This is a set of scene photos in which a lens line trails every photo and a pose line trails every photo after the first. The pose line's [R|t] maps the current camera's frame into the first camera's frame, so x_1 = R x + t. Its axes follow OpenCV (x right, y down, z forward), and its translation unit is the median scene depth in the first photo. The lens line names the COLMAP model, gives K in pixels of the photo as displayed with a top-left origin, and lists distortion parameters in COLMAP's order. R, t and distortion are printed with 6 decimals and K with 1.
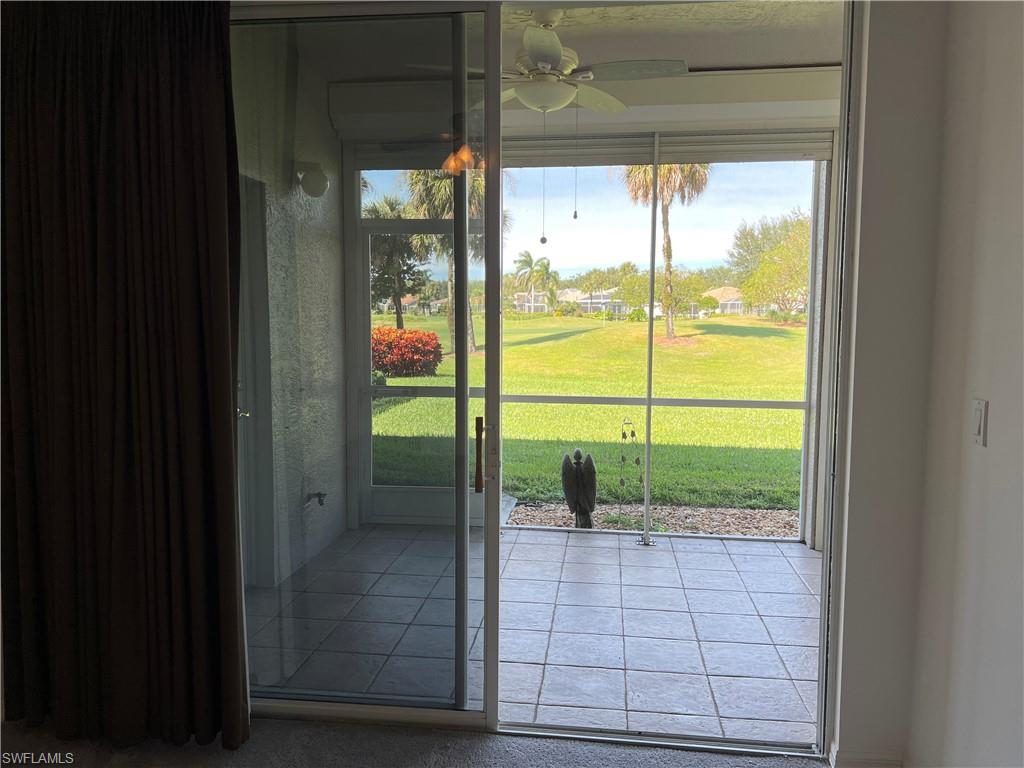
lens RADIAL K [[770.1, 0, 512.0], [0, 770.1, 384.0], [0, 0, 1]] dist [0.038354, 0.001368]
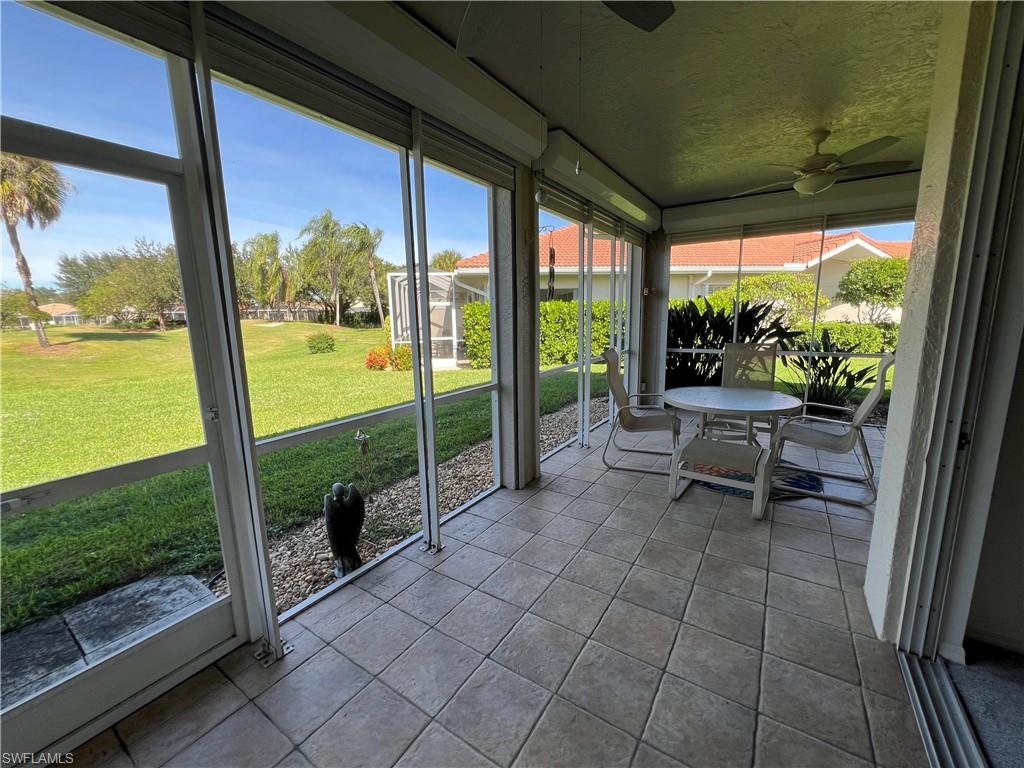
lens RADIAL K [[410.1, 0, 512.0], [0, 410.1, 384.0], [0, 0, 1]] dist [-0.001064, -0.000104]
pose [[0.442356, -0.165332, 0.881468, -0.034009], [0.106811, 0.985577, 0.131257, -0.010133], [-0.890456, 0.036089, 0.453636, 0.102908]]
